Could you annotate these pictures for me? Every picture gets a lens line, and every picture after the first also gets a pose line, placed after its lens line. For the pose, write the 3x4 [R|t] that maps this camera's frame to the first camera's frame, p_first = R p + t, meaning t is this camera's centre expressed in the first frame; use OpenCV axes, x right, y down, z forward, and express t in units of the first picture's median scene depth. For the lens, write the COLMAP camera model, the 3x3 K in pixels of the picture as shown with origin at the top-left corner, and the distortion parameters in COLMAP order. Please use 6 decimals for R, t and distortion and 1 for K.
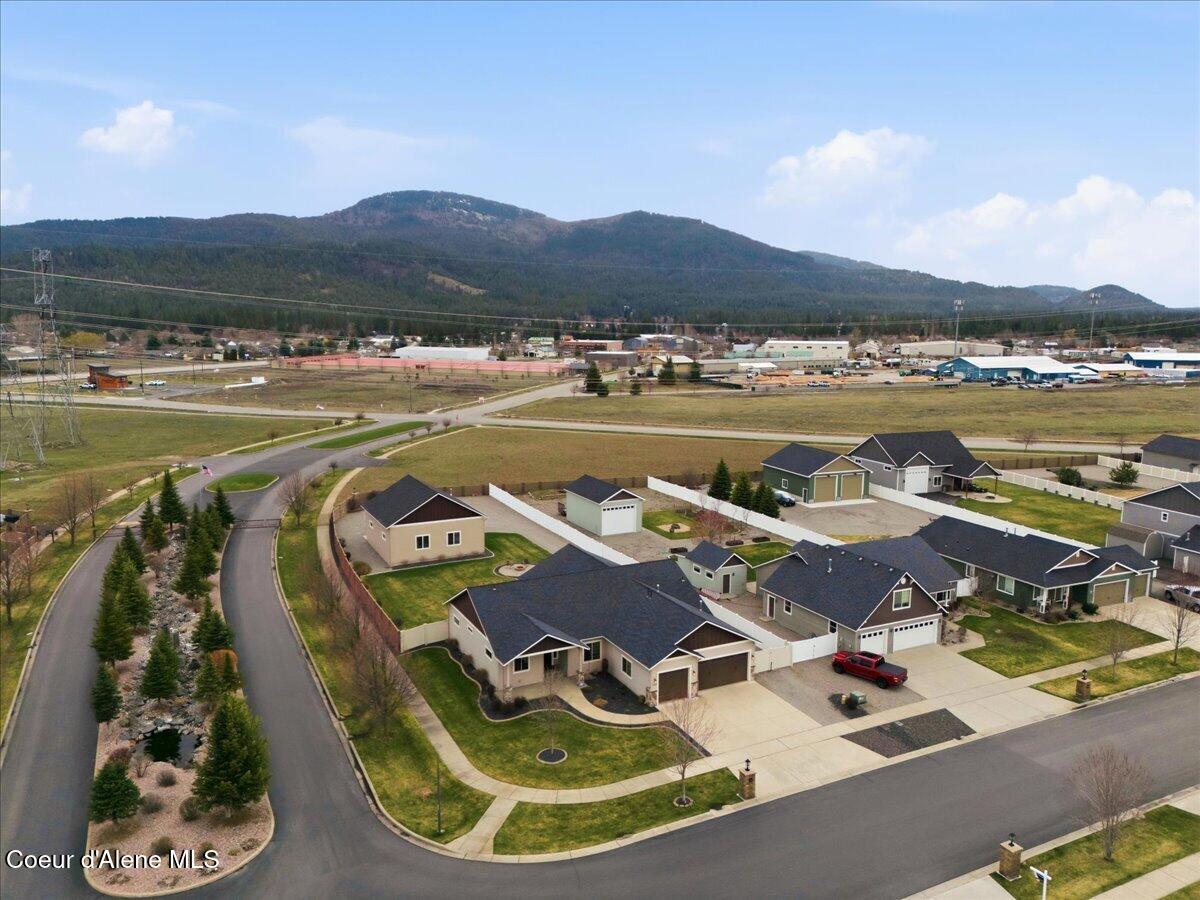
lens RADIAL K [[857.6, 0, 600.0], [0, 857.6, 450.0], [0, 0, 1]] dist [0.076580, -0.064655]
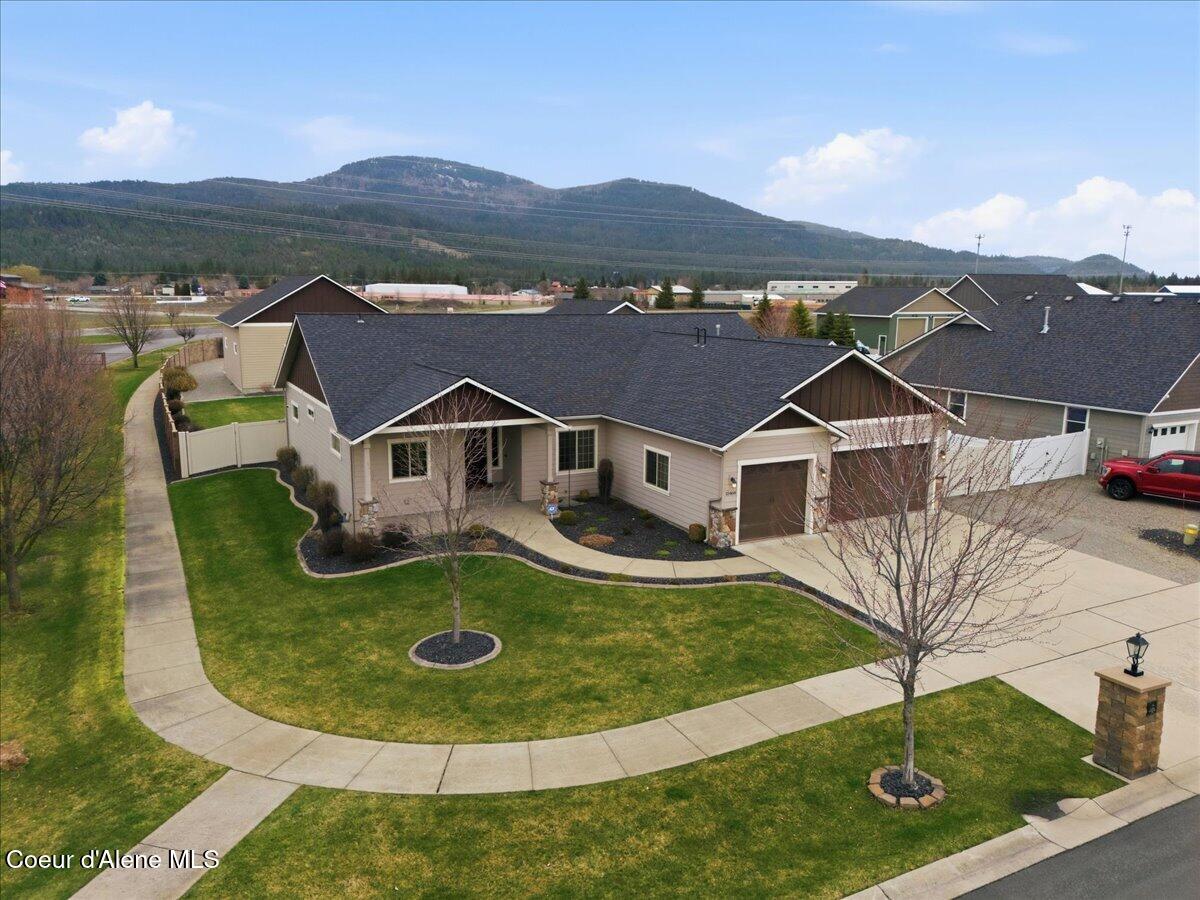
lens RADIAL K [[857.6, 0, 600.0], [0, 857.6, 450.0], [0, 0, 1]] dist [0.076580, -0.064655]
pose [[0.999907, 0.001497, 0.013560, -0.003352], [-0.001903, 0.999547, 0.030024, 0.241140], [-0.013509, -0.030047, 0.999457, 0.603378]]
